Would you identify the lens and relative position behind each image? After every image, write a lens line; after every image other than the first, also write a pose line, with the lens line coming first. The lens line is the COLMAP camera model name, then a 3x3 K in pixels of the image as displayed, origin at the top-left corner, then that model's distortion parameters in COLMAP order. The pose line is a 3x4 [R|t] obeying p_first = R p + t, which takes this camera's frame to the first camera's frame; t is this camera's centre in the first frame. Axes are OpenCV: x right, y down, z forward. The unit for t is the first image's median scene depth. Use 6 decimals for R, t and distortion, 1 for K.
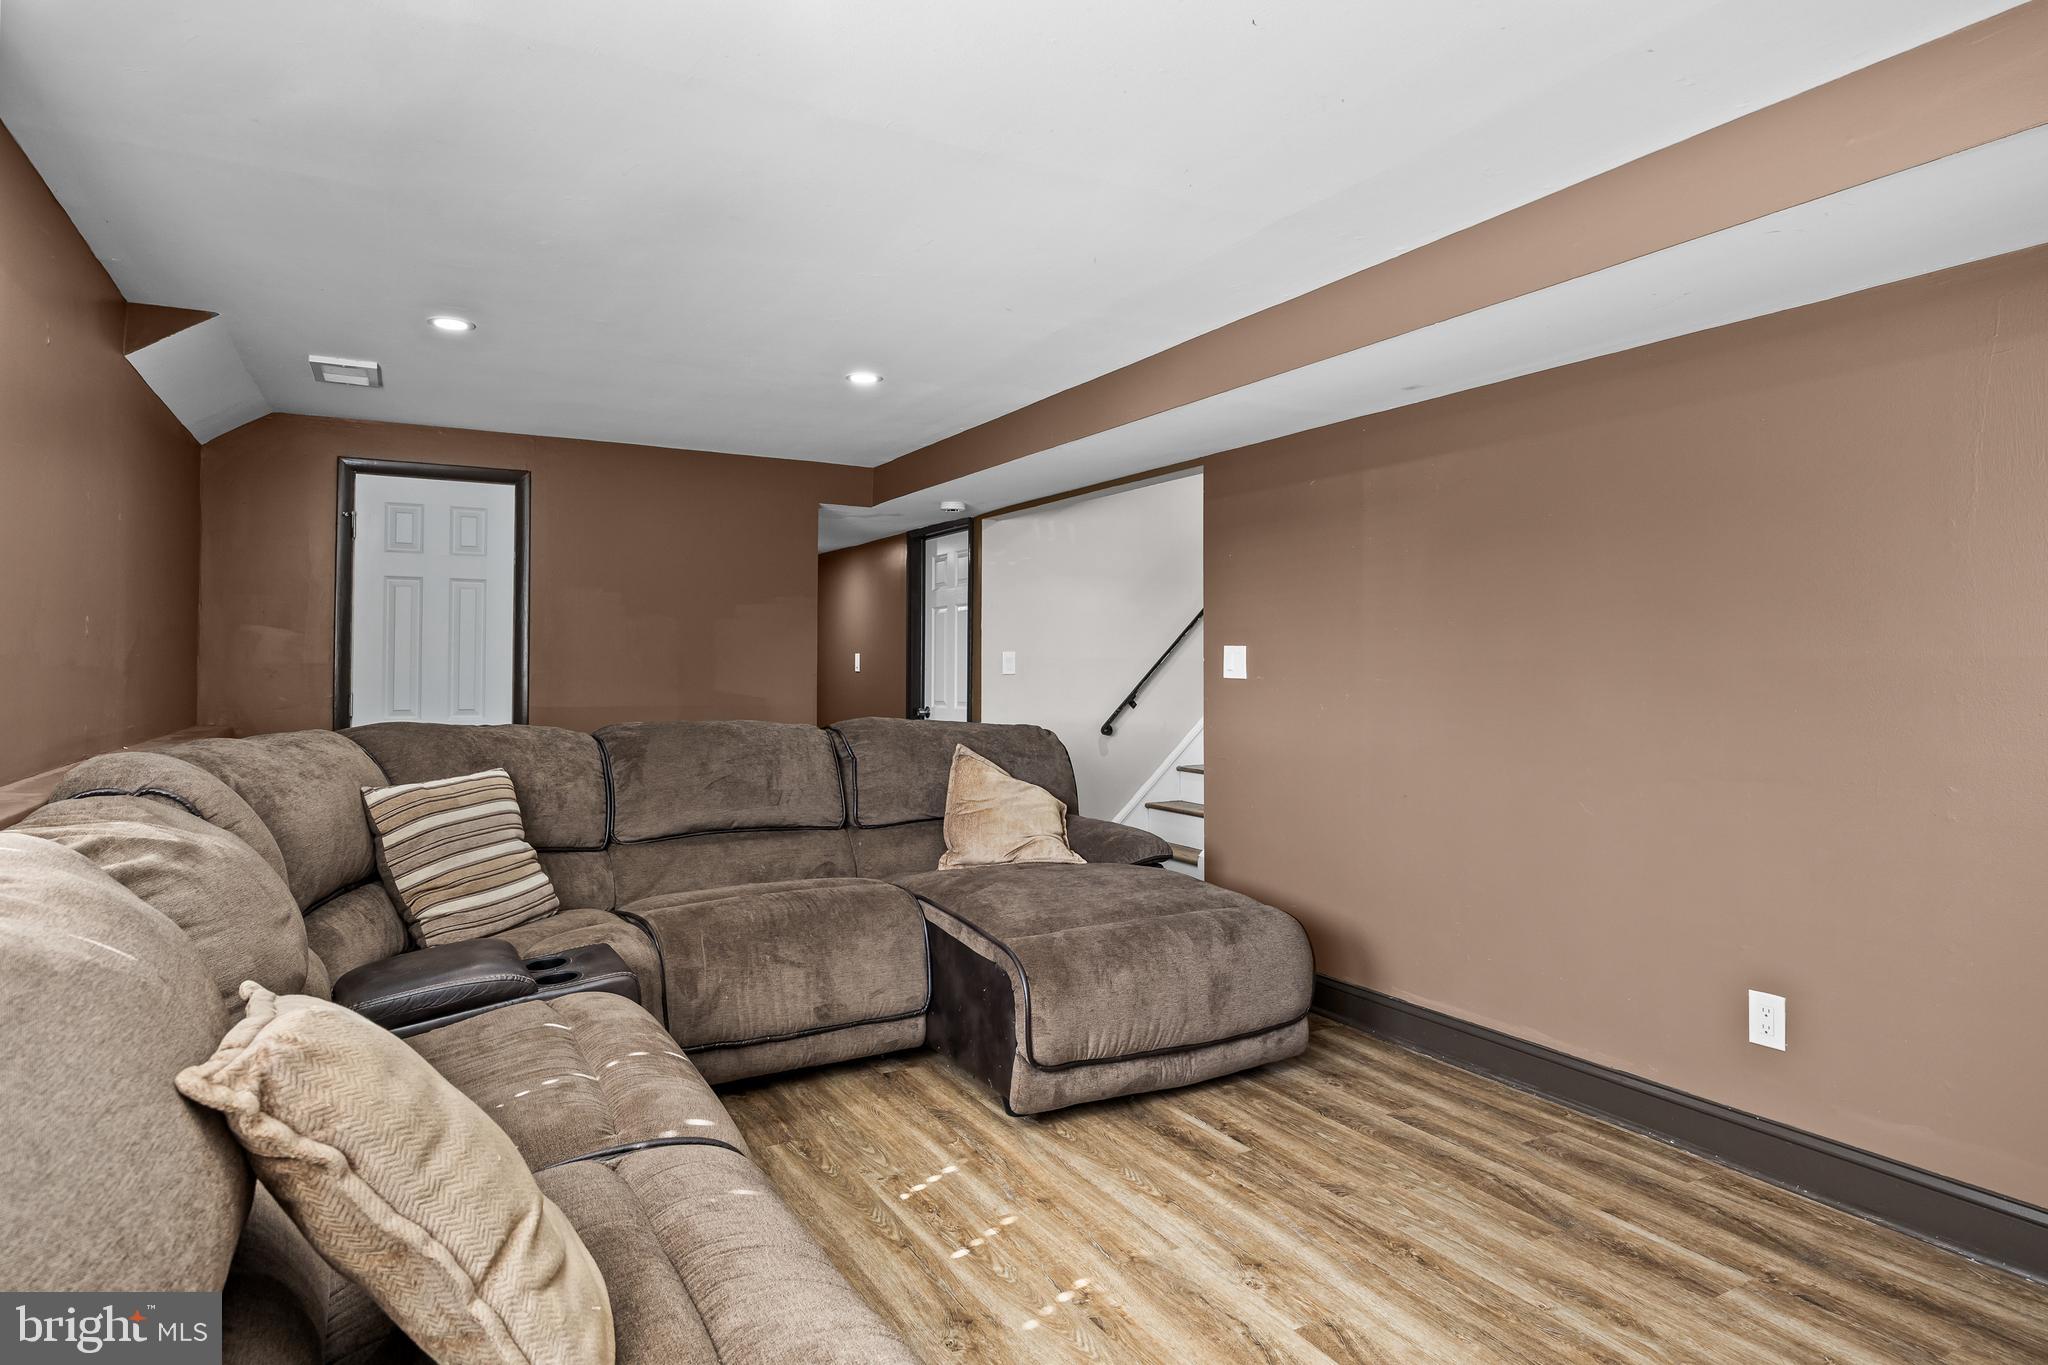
lens RADIAL K [[1151.1, 0, 1034.7], [0, 1151.1, 663.2], [0, 0, 1]] dist [-0.005115, -0.001728]
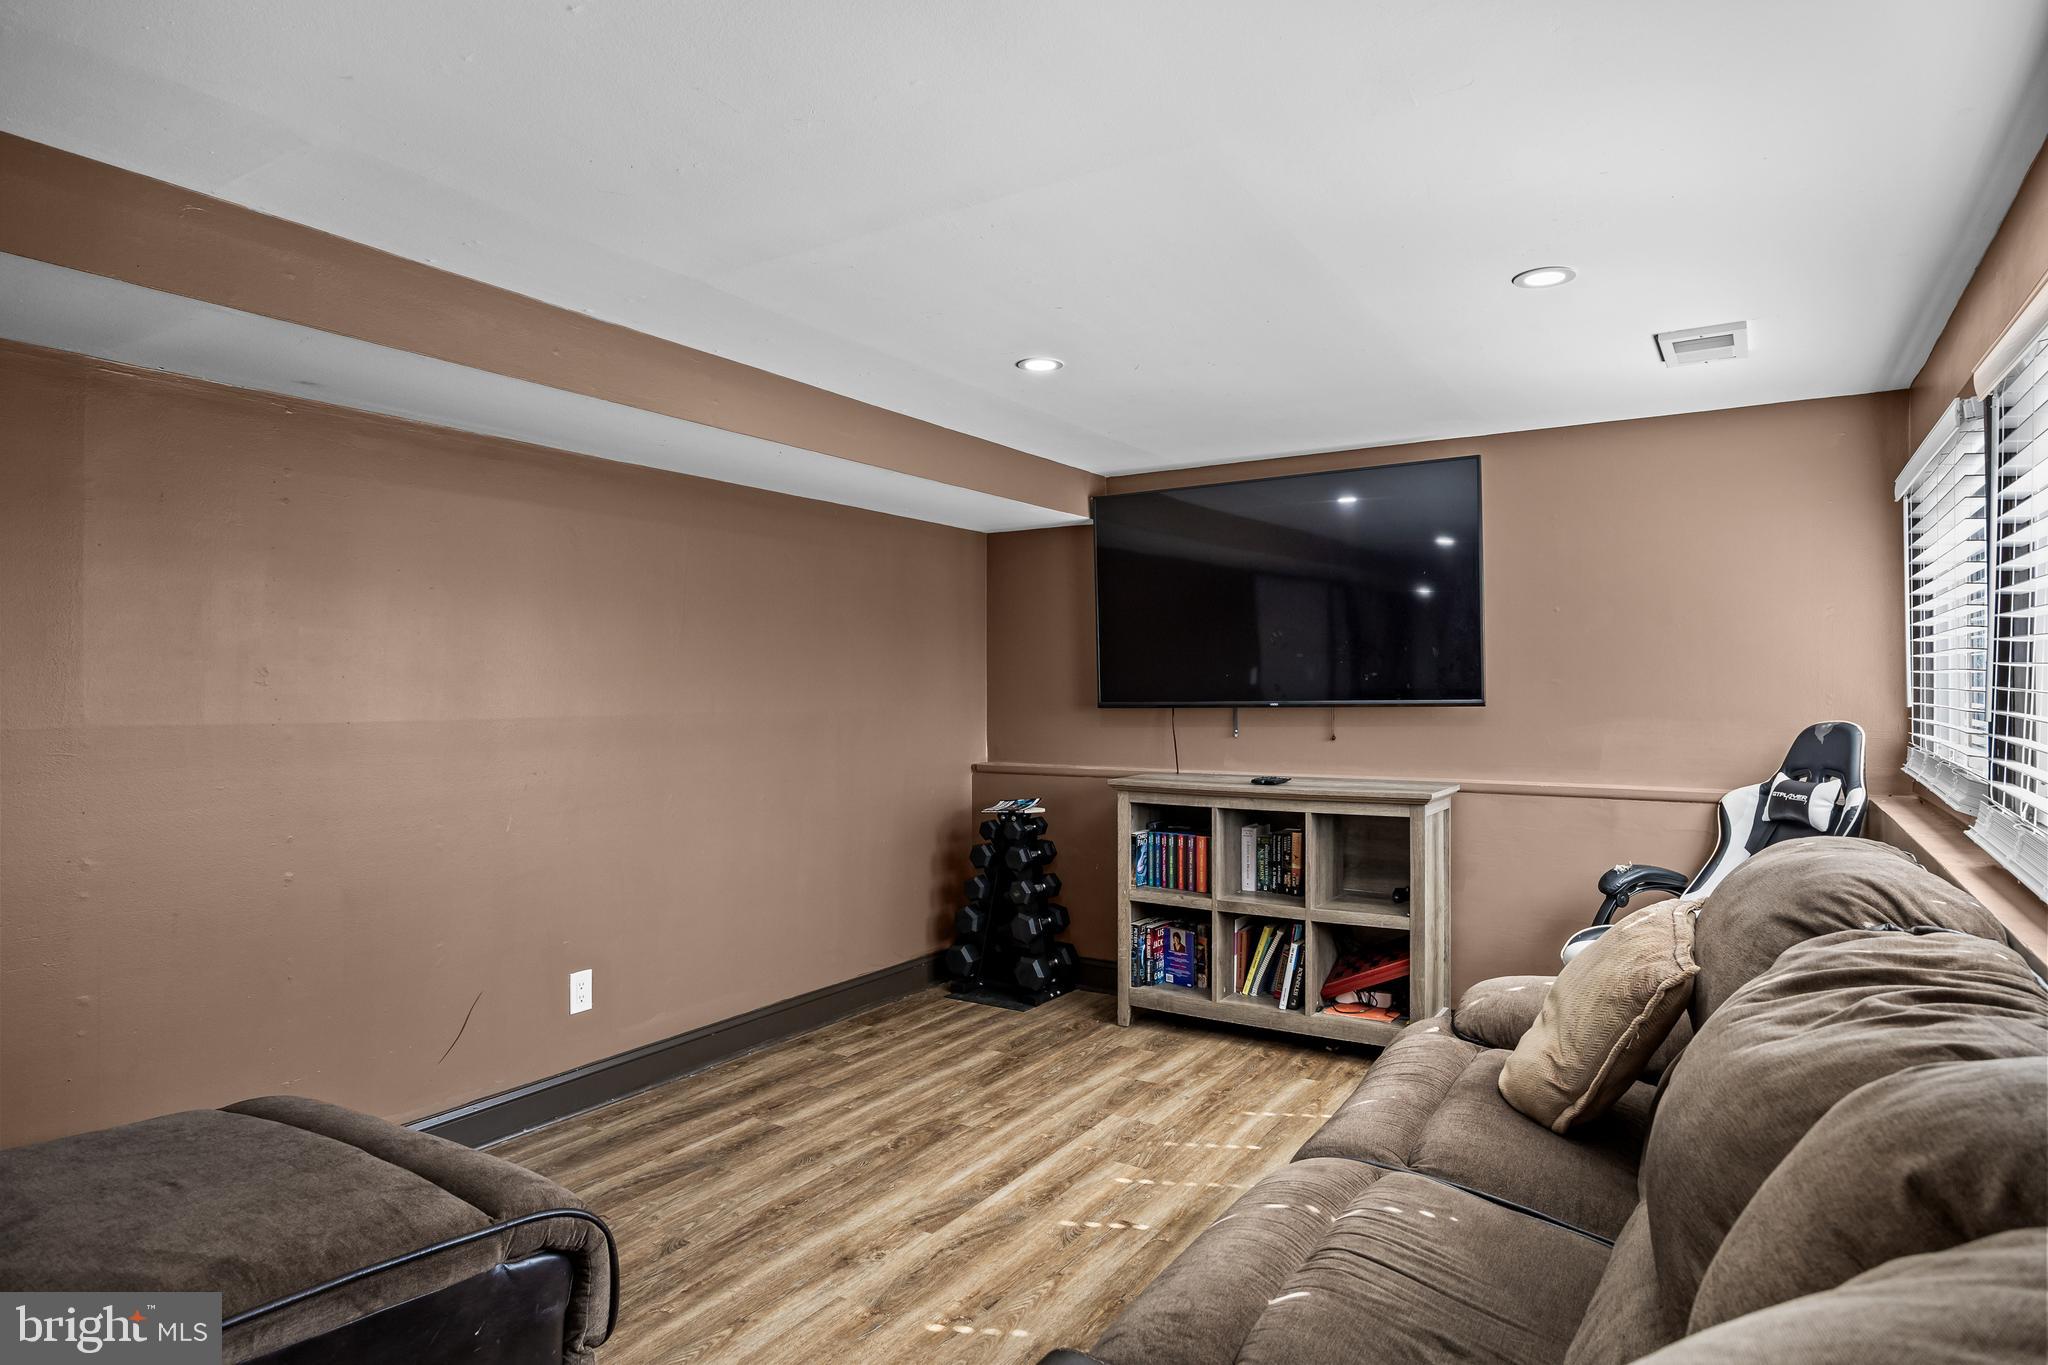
lens RADIAL K [[1149.8, 0, 1018.3], [0, 1149.8, 689.2], [0, 0, 1]] dist [-0.021990, -0.001525]
pose [[-0.472343, 0.001629, 0.881413, -0.755343], [0.001543, 0.999998, -0.001021, -0.032393], [-0.881413, 0.000877, -0.472345, 1.182680]]
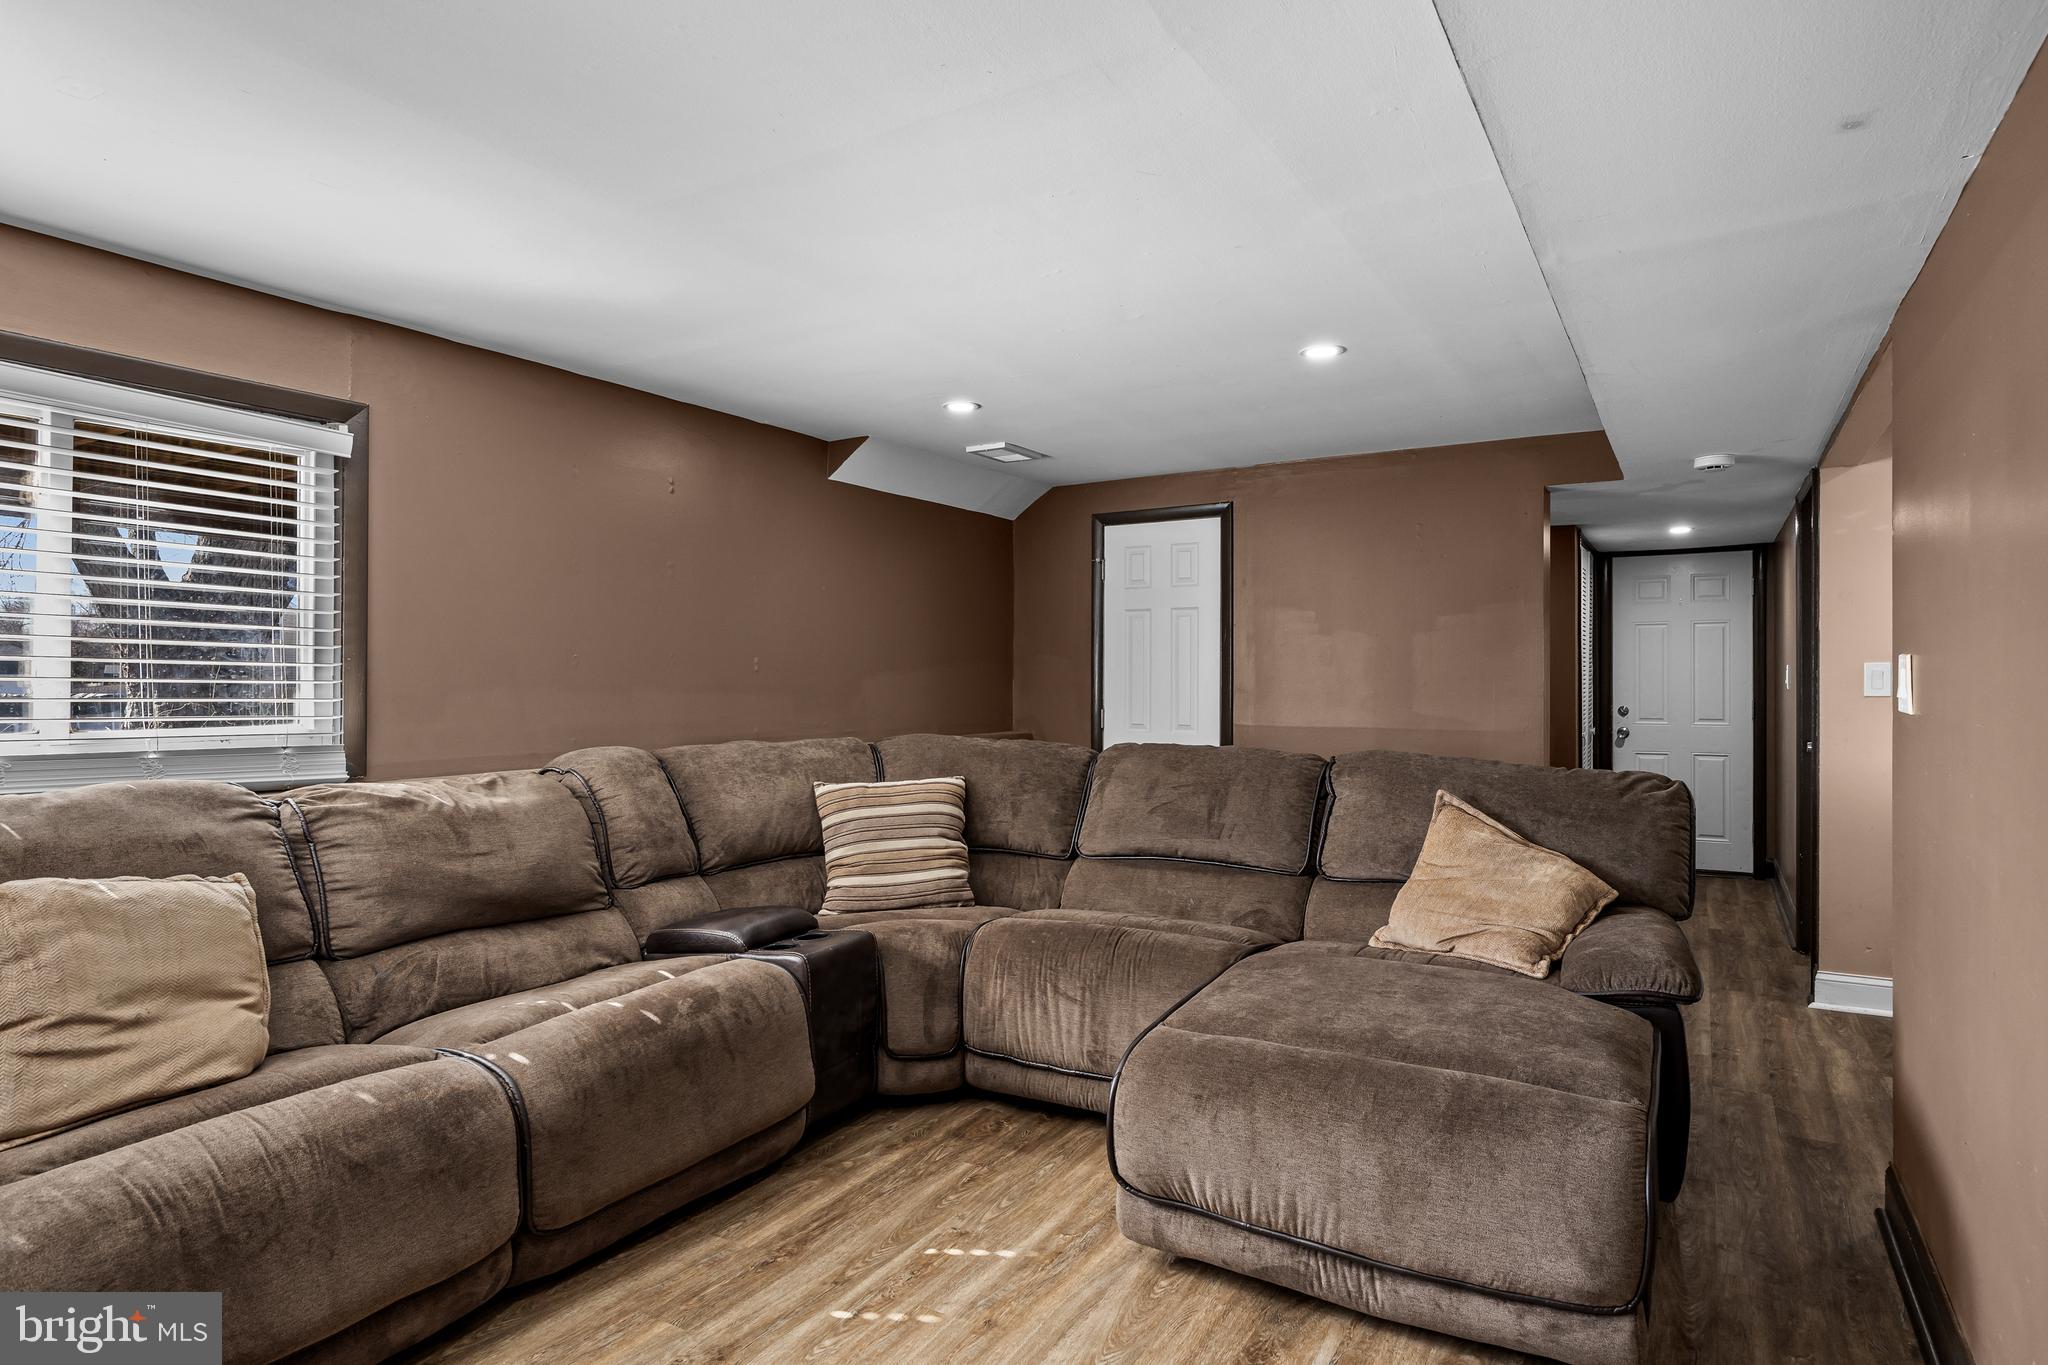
lens RADIAL K [[1151.1, 0, 1022.0], [0, 1151.1, 681.8], [0, 0, 1]] dist [-0.005115, -0.001728]
pose [[0.490376, -0.001100, -0.871510, 0.730521], [0.006229, 0.999978, 0.002243, -0.009746], [0.871489, -0.006529, 0.490372, 0.581473]]
